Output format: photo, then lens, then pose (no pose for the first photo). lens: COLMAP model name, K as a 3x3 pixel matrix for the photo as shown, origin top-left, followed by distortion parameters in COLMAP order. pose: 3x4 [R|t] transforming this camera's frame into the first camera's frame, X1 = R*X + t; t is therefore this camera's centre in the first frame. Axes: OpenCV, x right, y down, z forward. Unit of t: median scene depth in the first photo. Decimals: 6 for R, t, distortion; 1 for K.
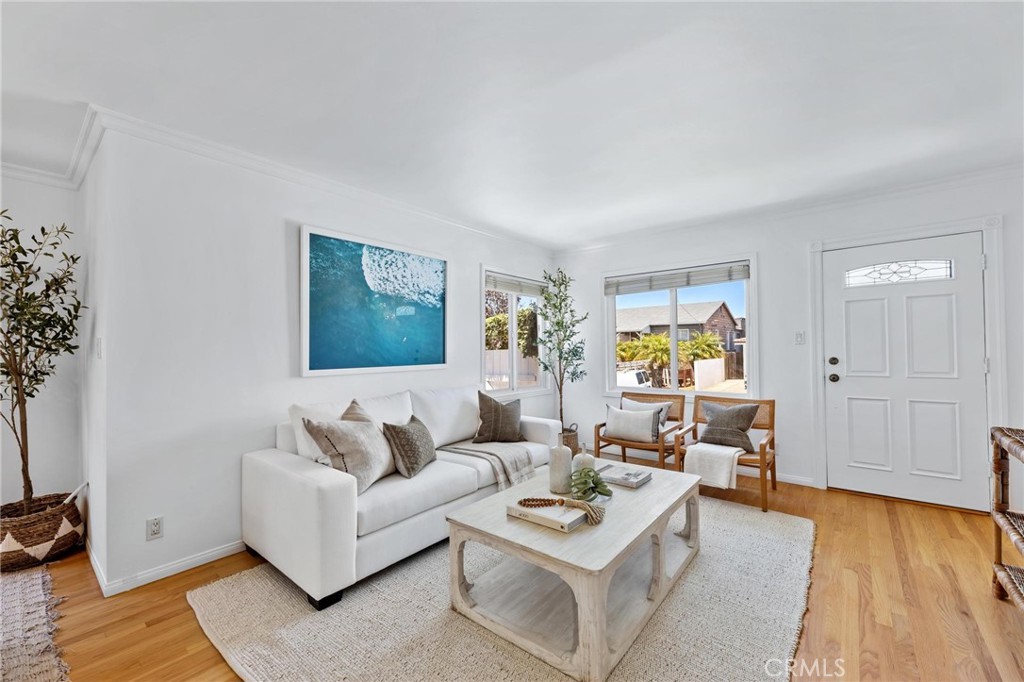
lens RADIAL K [[411.7, 0, 512.6], [0, 411.7, 343.7], [0, 0, 1]] dist [0.000343, -0.000086]
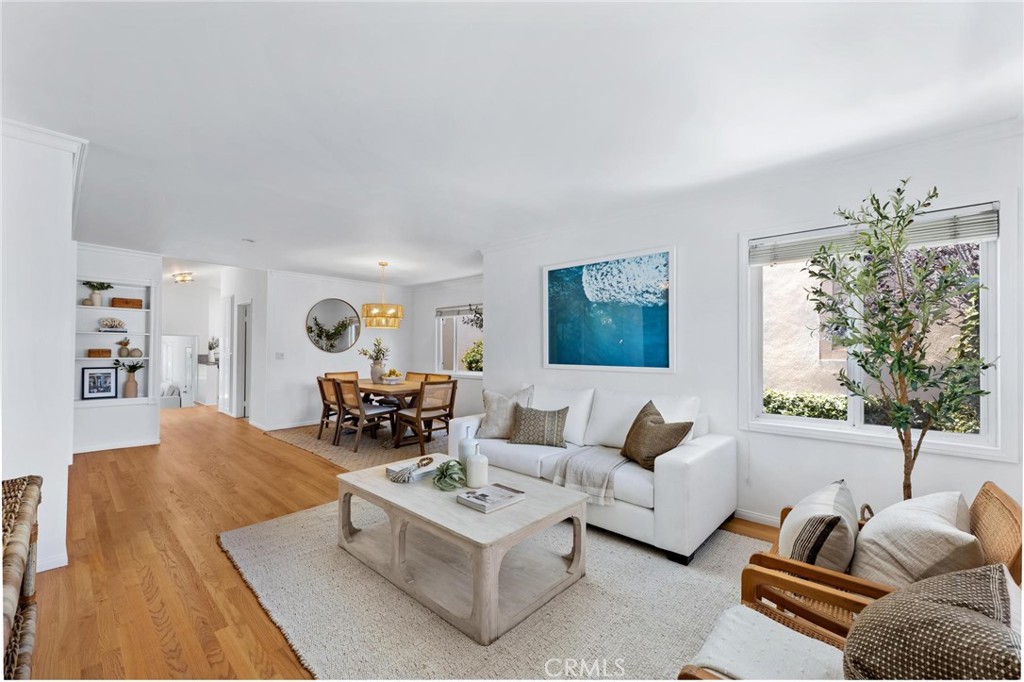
lens RADIAL K [[413.6, 0, 511.5], [0, 413.6, 347.9], [0, 0, 1]] dist [0.002457, 0.000059]
pose [[-0.059049, 0.005507, -0.998240, 0.992664], [0.007163, 0.999961, 0.005093, -0.002063], [0.998229, -0.006850, -0.059086, 0.953347]]
